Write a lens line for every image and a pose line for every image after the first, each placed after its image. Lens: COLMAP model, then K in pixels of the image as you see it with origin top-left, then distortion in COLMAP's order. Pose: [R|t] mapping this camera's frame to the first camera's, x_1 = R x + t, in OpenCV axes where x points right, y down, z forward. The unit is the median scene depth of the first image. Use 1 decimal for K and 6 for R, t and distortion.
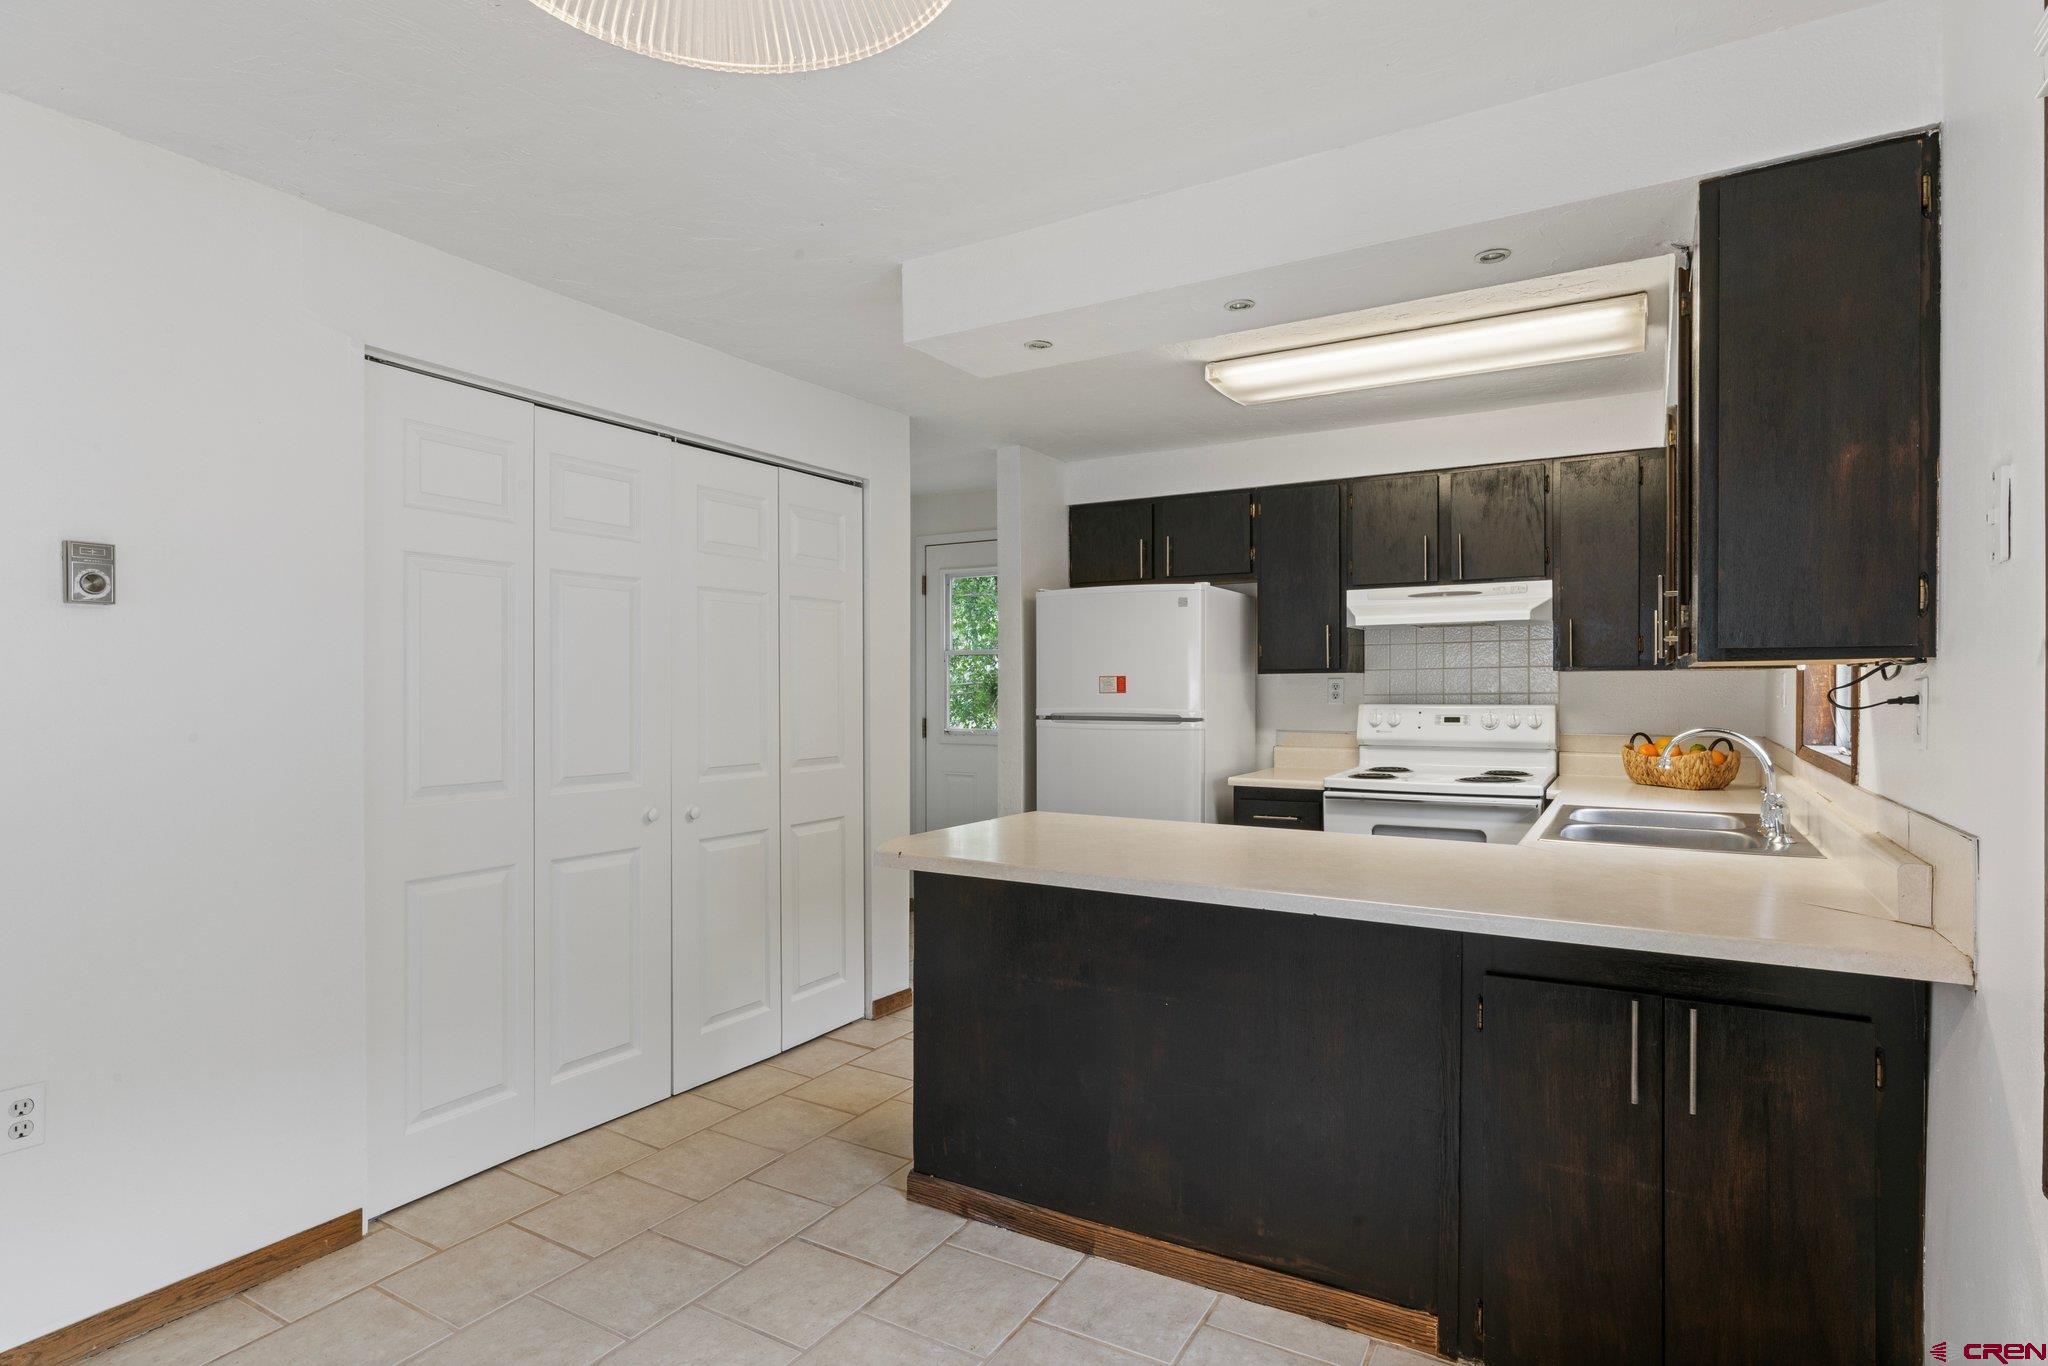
lens RADIAL K [[1061.0, 0, 1011.3], [0, 1061.0, 697.5], [0, 0, 1]] dist [-0.013905, -0.000760]
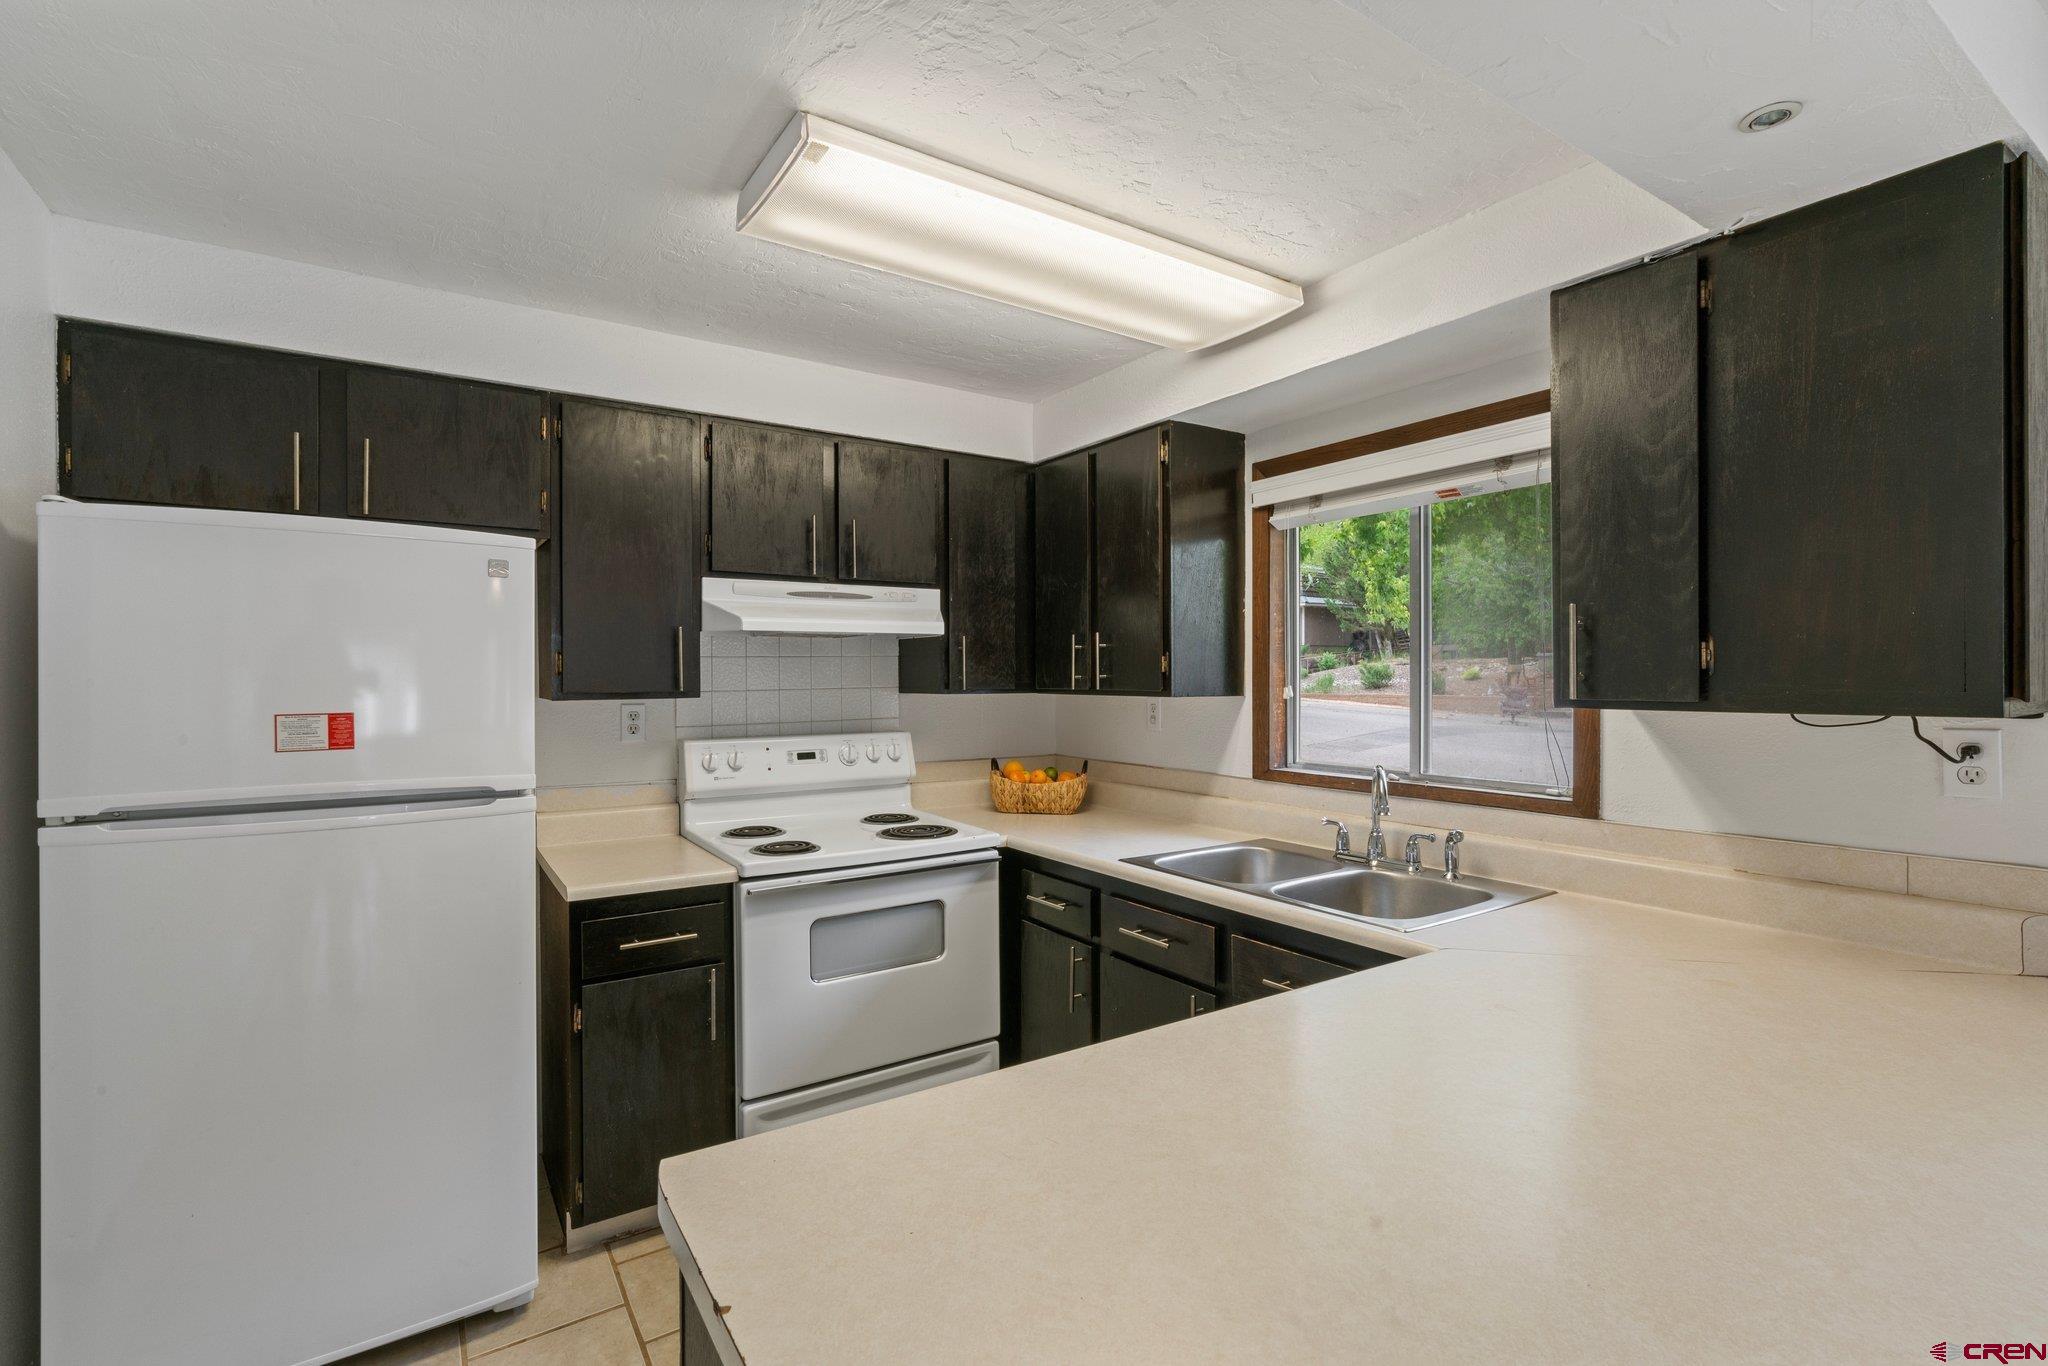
lens RADIAL K [[931.1, 0, 1021.9], [0, 931.1, 679.0], [0, 0, 1]] dist [-0.009906, 0.004288]
pose [[0.428979, 0.001509, 0.903313, -0.139491], [0.013257, 0.999880, -0.007966, -0.028894], [-0.903217, 0.015393, 0.428908, 0.572637]]
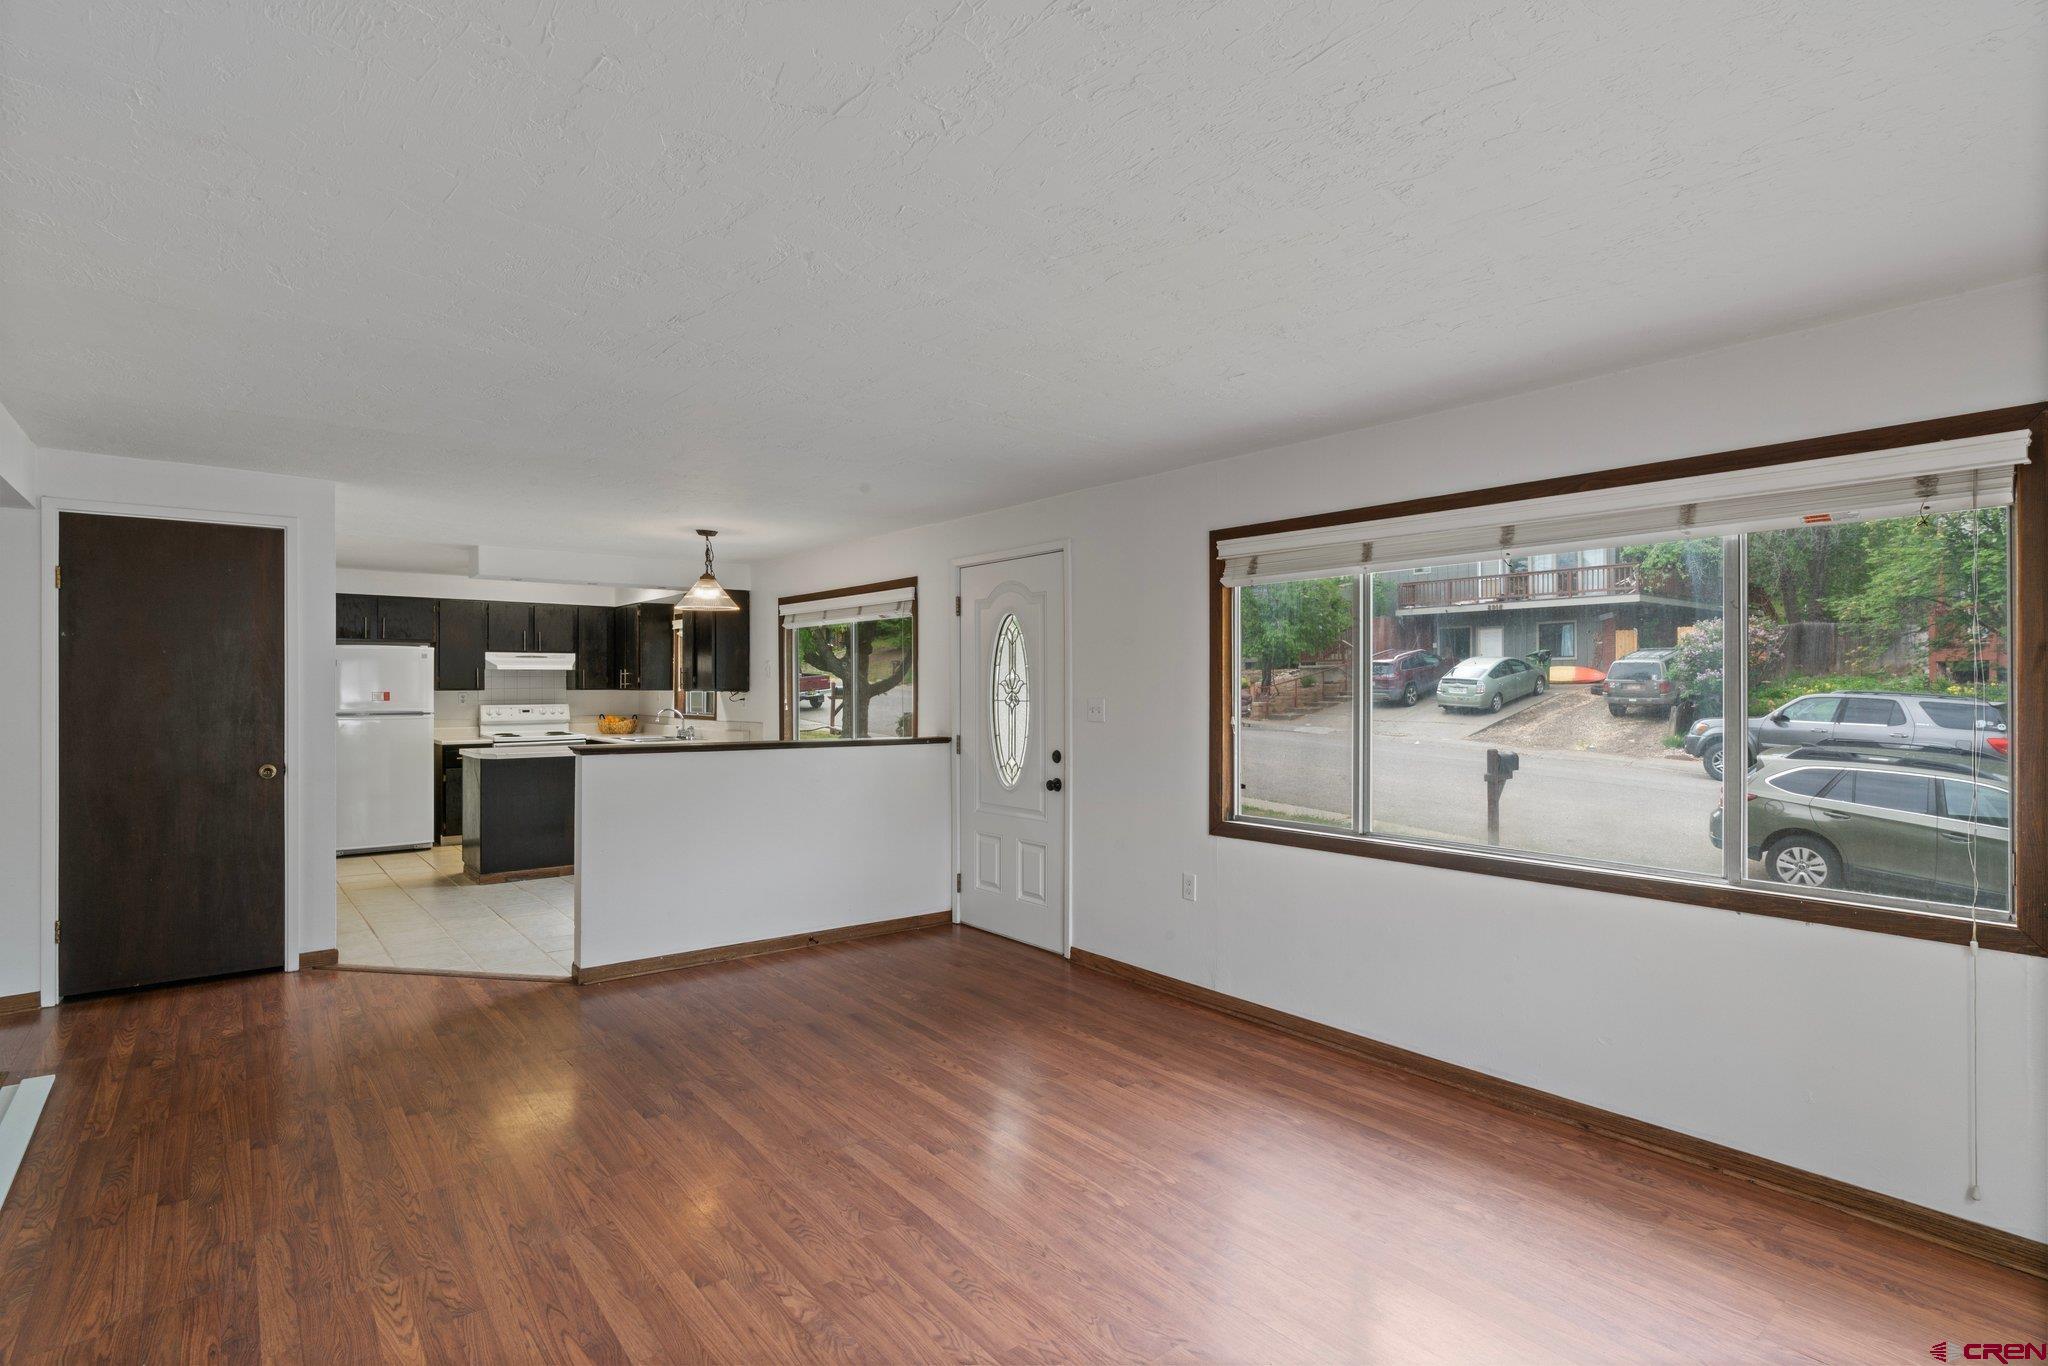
lens RADIAL K [[1029.3, 0, 1034.7], [0, 1029.3, 687.5], [0, 0, 1]] dist [-0.009170, 0.004039]
pose [[0.345373, 0.003016, 0.938461, -1.293888], [0.011967, 0.999899, -0.007618, 0.000170], [-0.938389, 0.013861, 0.345302, -0.793629]]
